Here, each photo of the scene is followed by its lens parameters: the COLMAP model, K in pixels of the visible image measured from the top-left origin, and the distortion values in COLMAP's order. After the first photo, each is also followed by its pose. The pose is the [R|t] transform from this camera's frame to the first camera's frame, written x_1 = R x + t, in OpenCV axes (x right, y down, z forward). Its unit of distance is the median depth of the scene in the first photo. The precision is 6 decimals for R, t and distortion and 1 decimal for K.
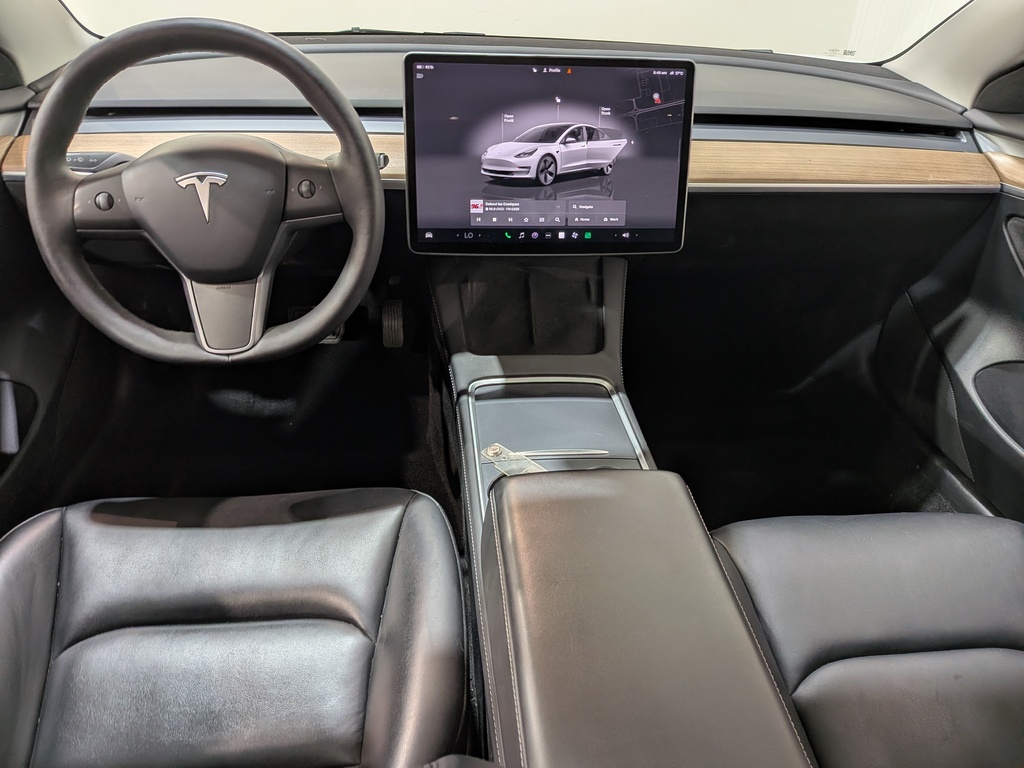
lens RADIAL K [[737.1, 0, 508.7], [0, 737.1, 388.0], [0, 0, 1]] dist [0.080433, -0.135322]
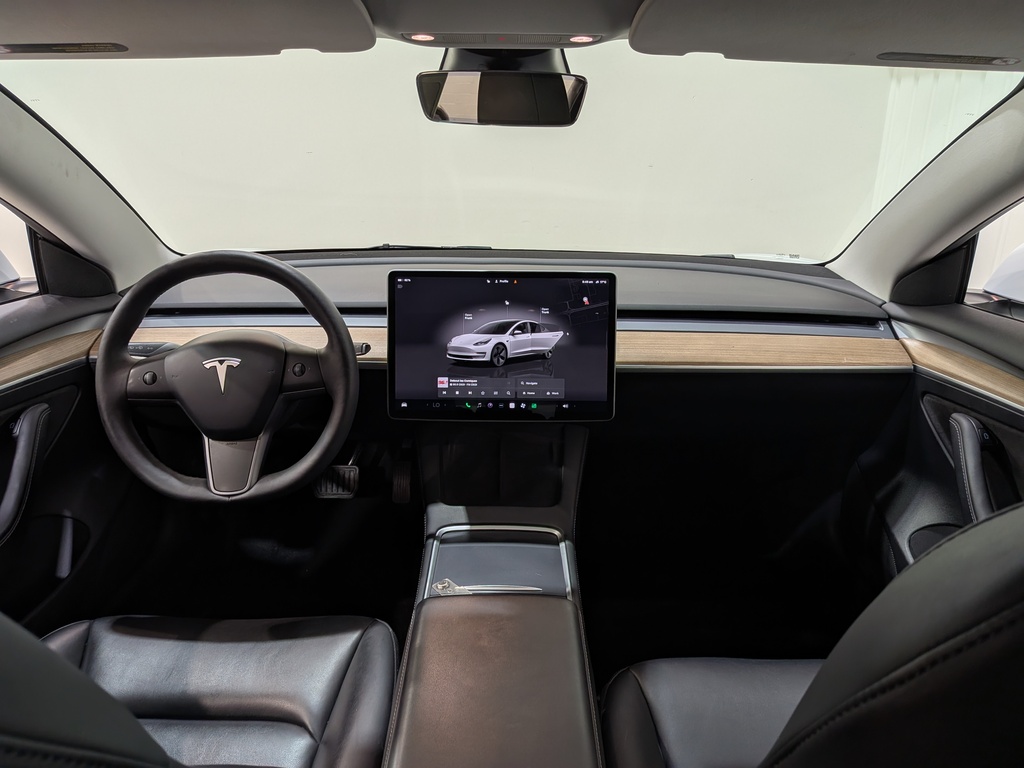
lens RADIAL K [[736.8, 0, 506.4], [0, 736.8, 400.4], [0, 0, 1]] dist [0.102823, -0.192623]
pose [[0.994693, 0.006277, -0.102698, 0.193292], [-0.028377, 0.976159, -0.215192, 0.049238], [0.098899, 0.216964, 0.971157, -0.192834]]
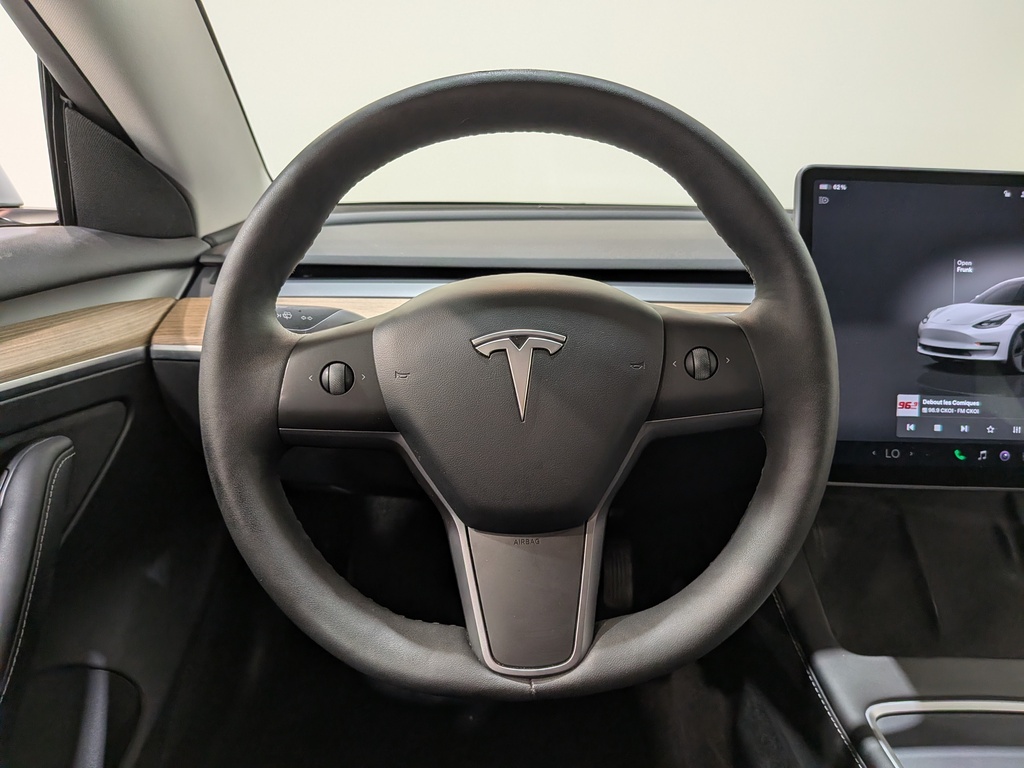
lens RADIAL K [[765.7, 0, 522.1], [0, 765.7, 402.0], [0, 0, 1]] dist [0.004006, -0.049691]
pose [[0.995472, 0.017333, -0.093461, -0.293633], [-0.041633, 0.963414, -0.264765, -0.075901], [0.085453, 0.267457, 0.959773, 0.397144]]
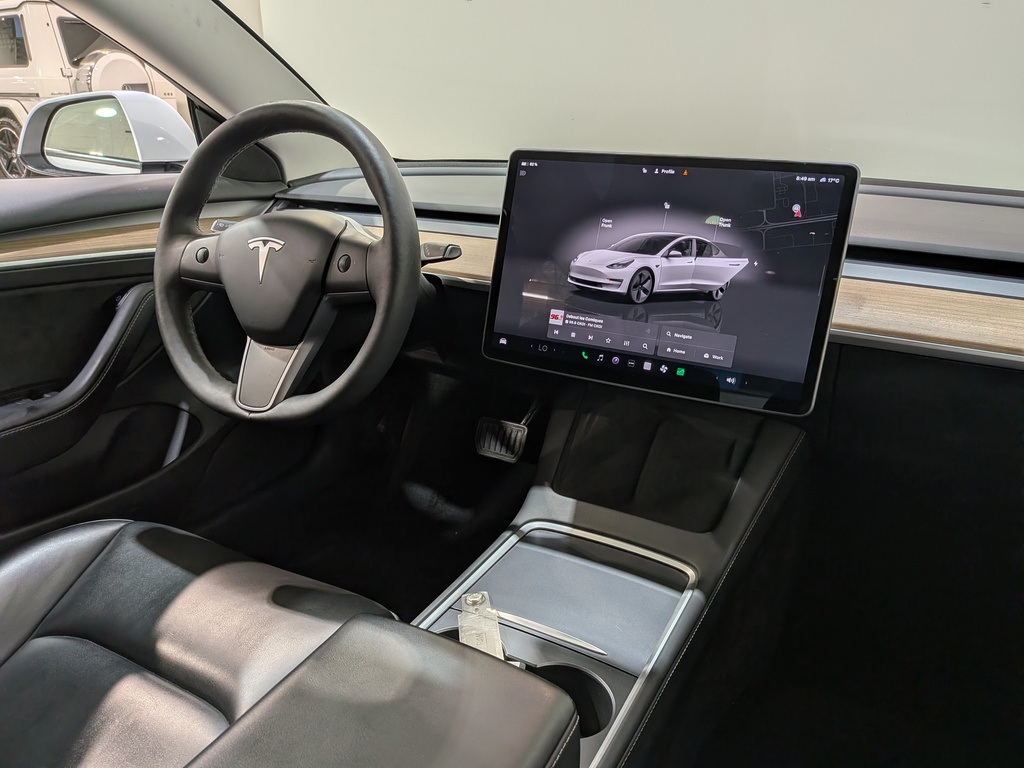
lens RADIAL K [[736.8, 0, 506.4], [0, 736.8, 400.4], [0, 0, 1]] dist [0.102823, -0.192623]
pose [[0.829438, 0.183753, -0.527511, 0.385744], [-0.285981, 0.950888, -0.118434, -0.033852], [0.479841, 0.249092, 0.841253, 0.272242]]
